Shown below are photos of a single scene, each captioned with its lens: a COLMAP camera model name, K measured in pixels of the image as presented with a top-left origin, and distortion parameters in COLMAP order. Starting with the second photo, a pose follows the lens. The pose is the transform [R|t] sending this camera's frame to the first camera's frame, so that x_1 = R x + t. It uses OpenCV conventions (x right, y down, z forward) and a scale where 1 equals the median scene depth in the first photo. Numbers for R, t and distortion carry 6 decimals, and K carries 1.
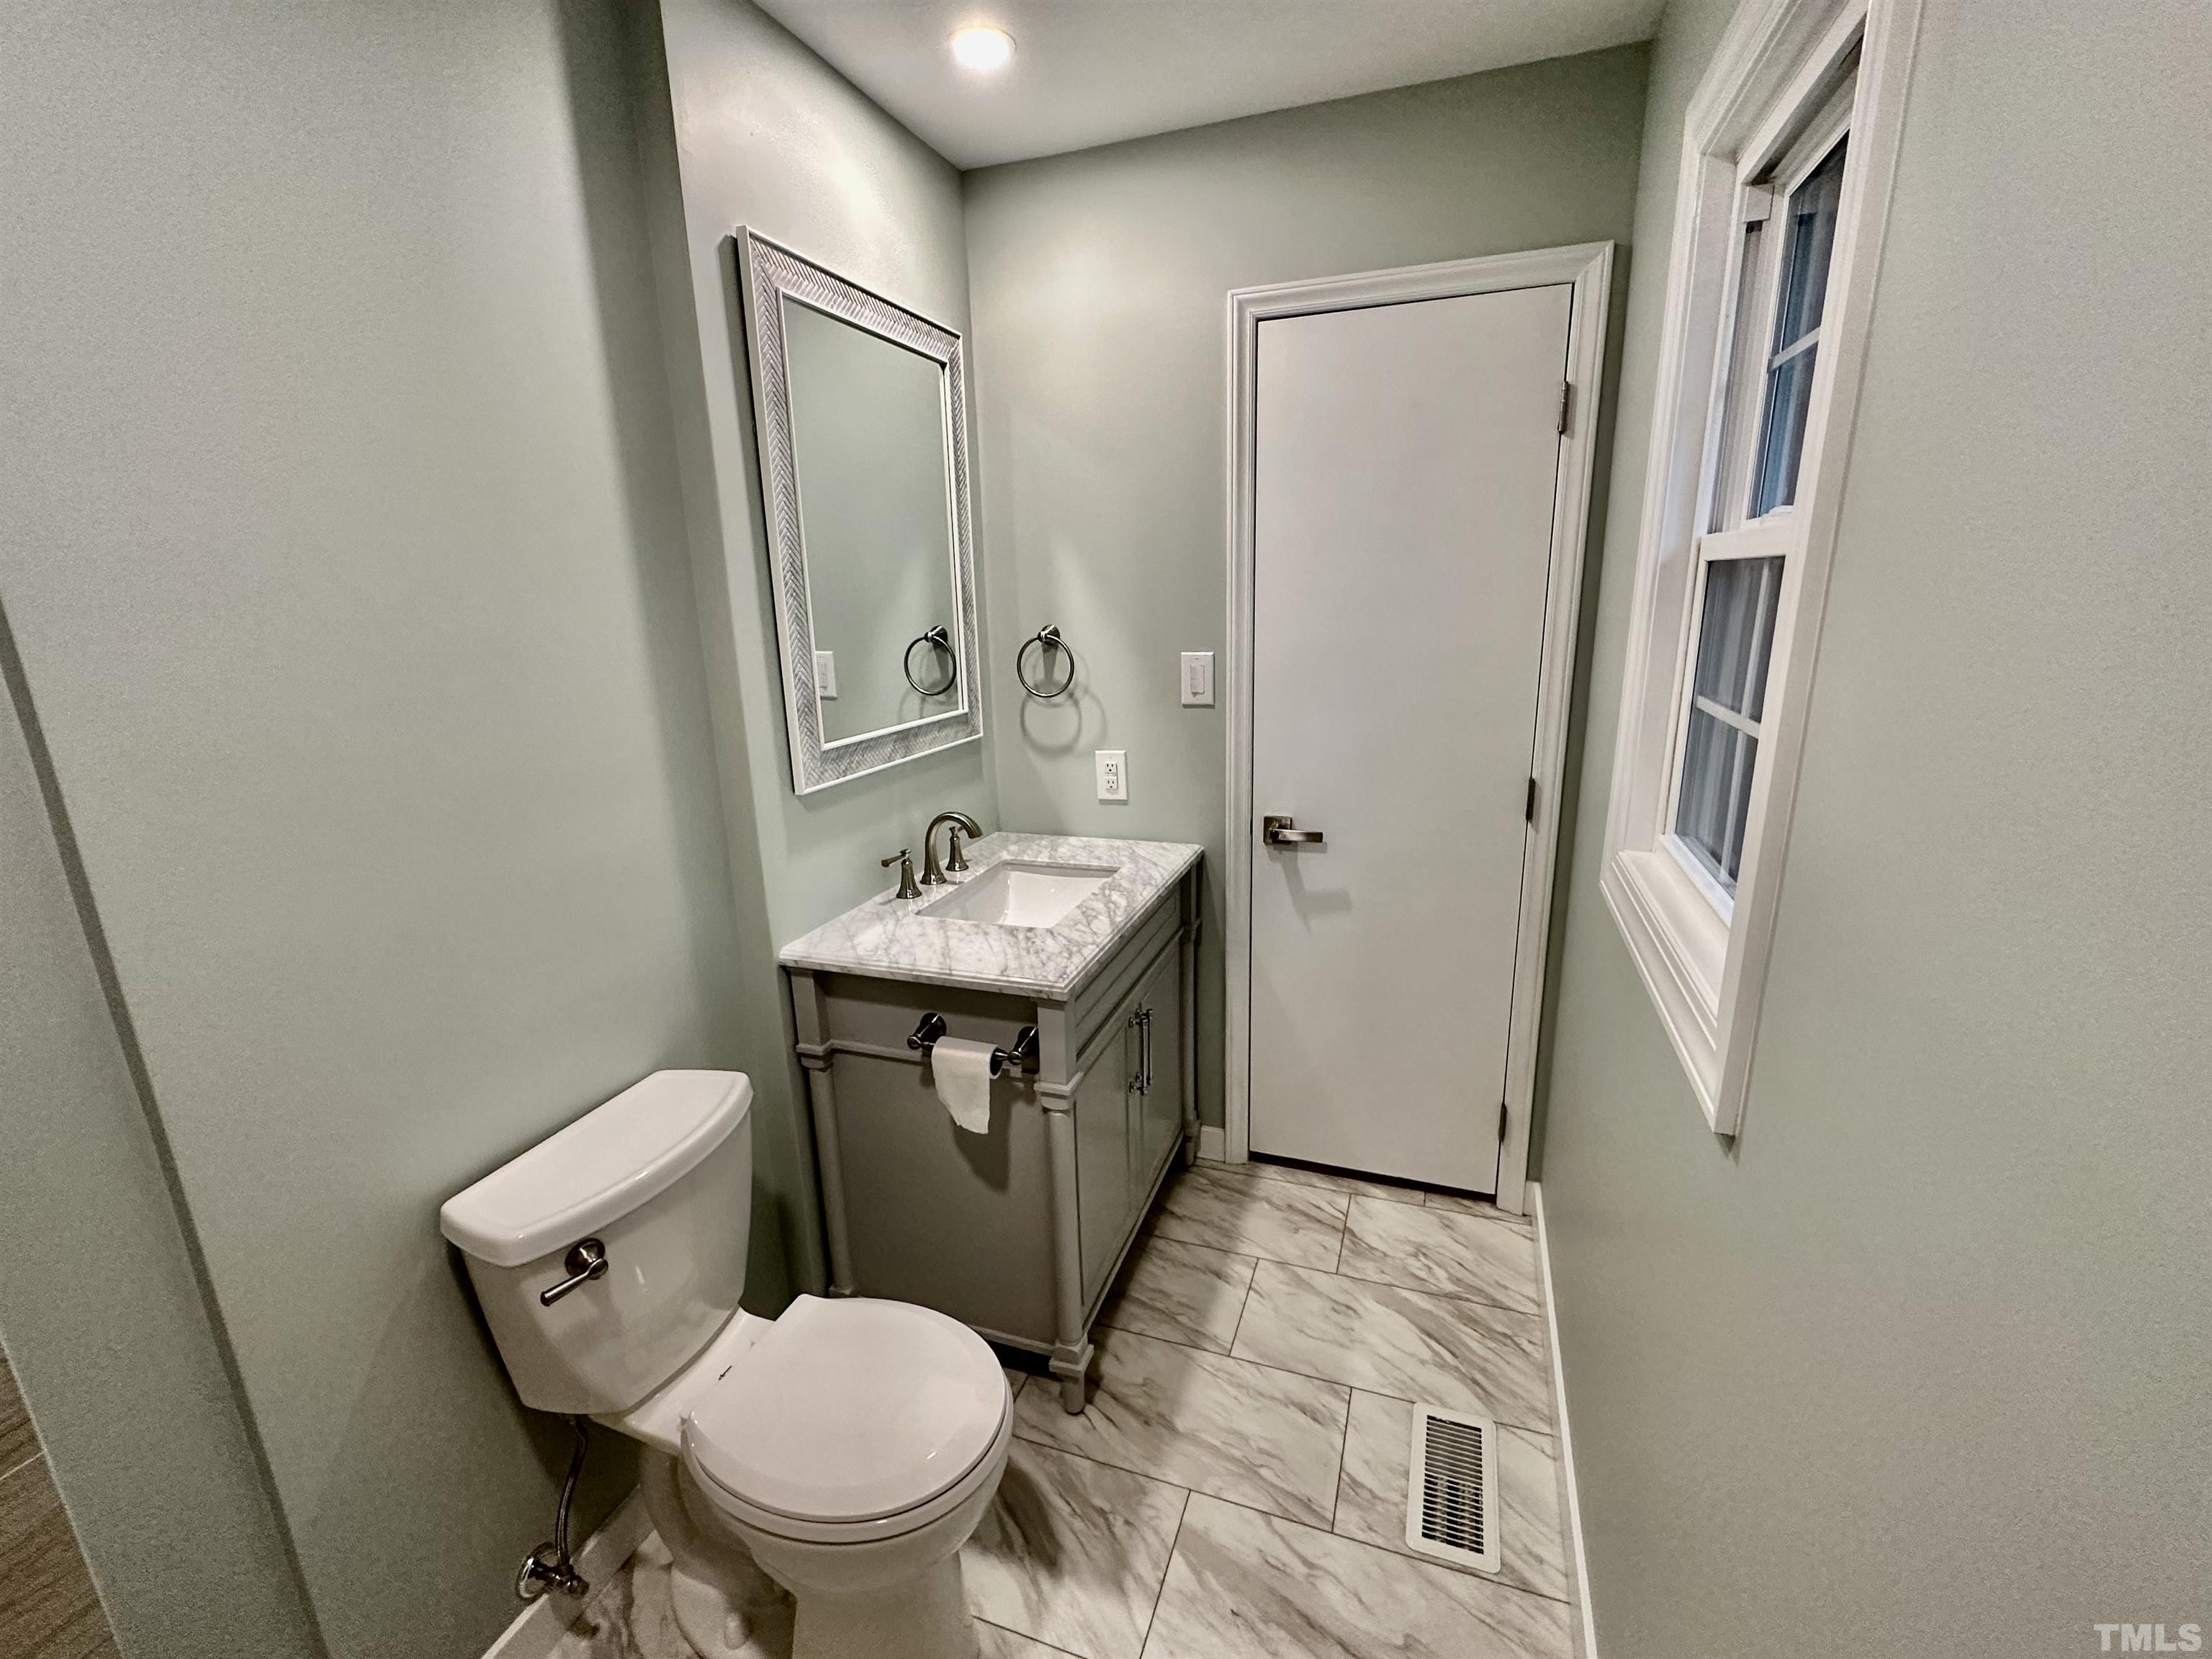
lens RADIAL K [[991.4, 0, 1112.7], [0, 991.4, 840.8], [0, 0, 1]] dist [-0.001894, -0.000037]
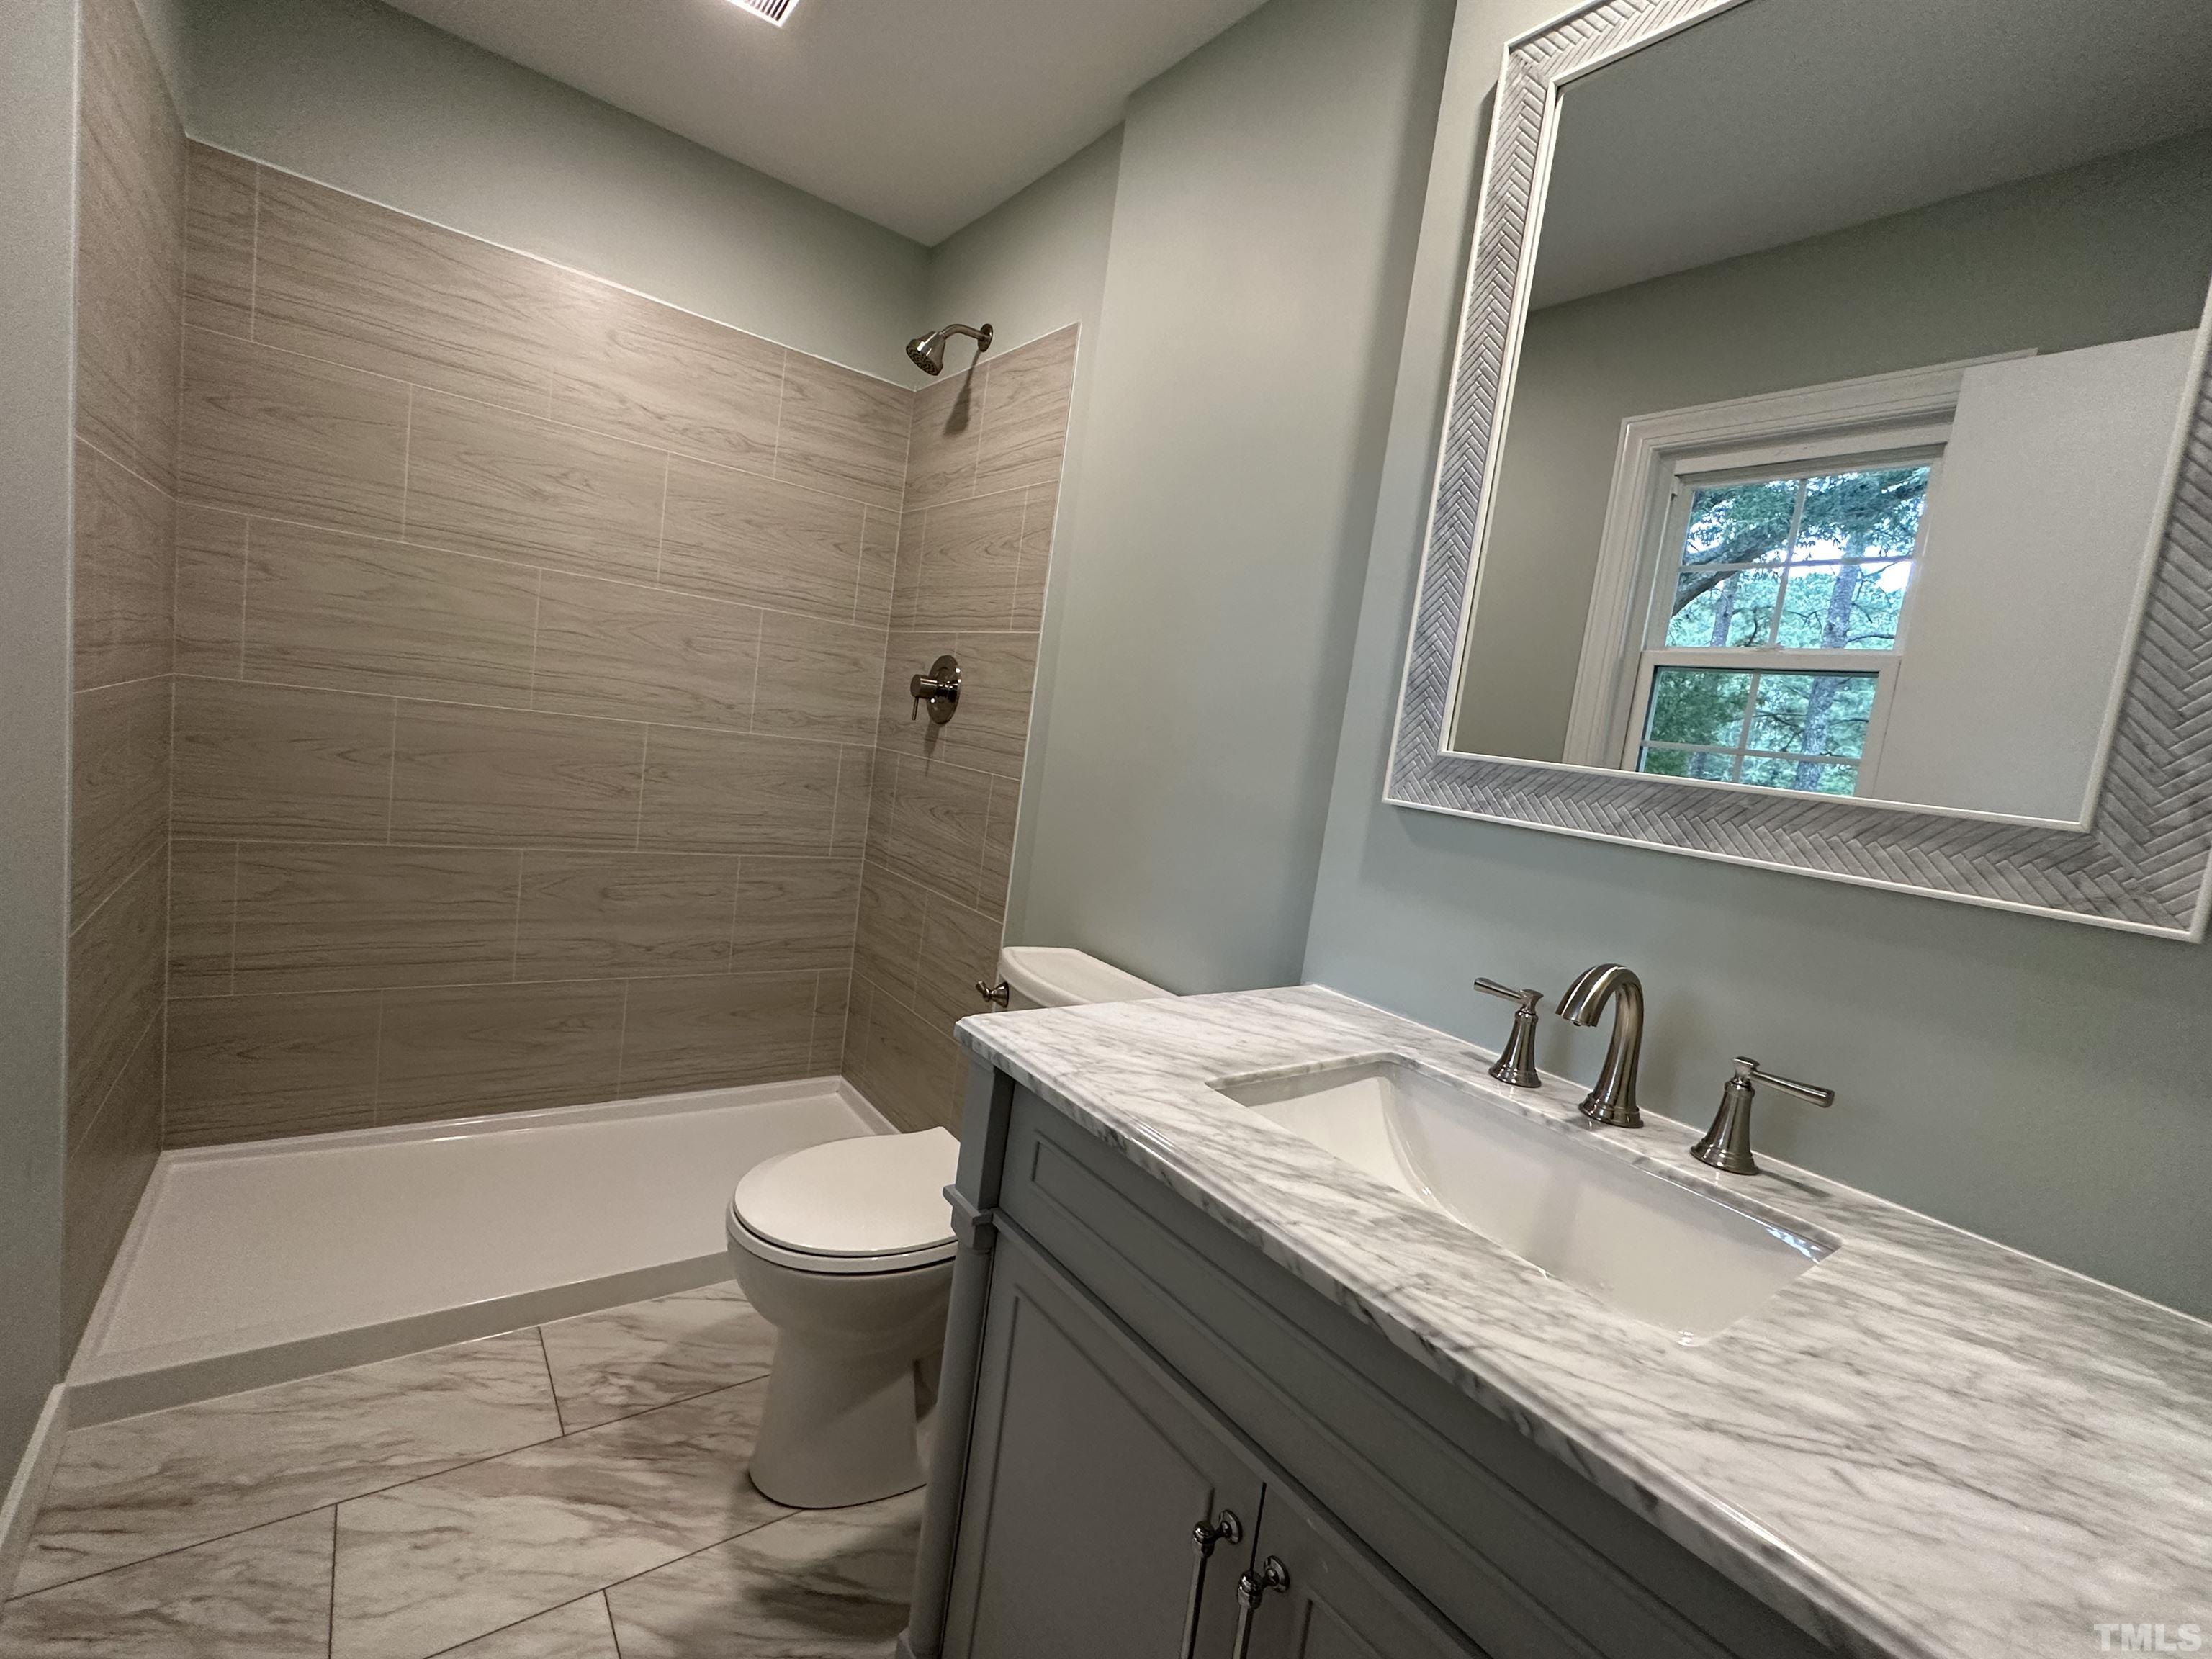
lens RADIAL K [[991.4, 0, 1112.7], [0, 991.4, 840.8], [0, 0, 1]] dist [-0.001894, -0.000037]
pose [[-0.565649, 0.039078, -0.823719, 0.351884], [-0.319219, 0.910626, 0.262409, -0.133446], [0.760355, 0.411379, -0.502621, 1.112074]]
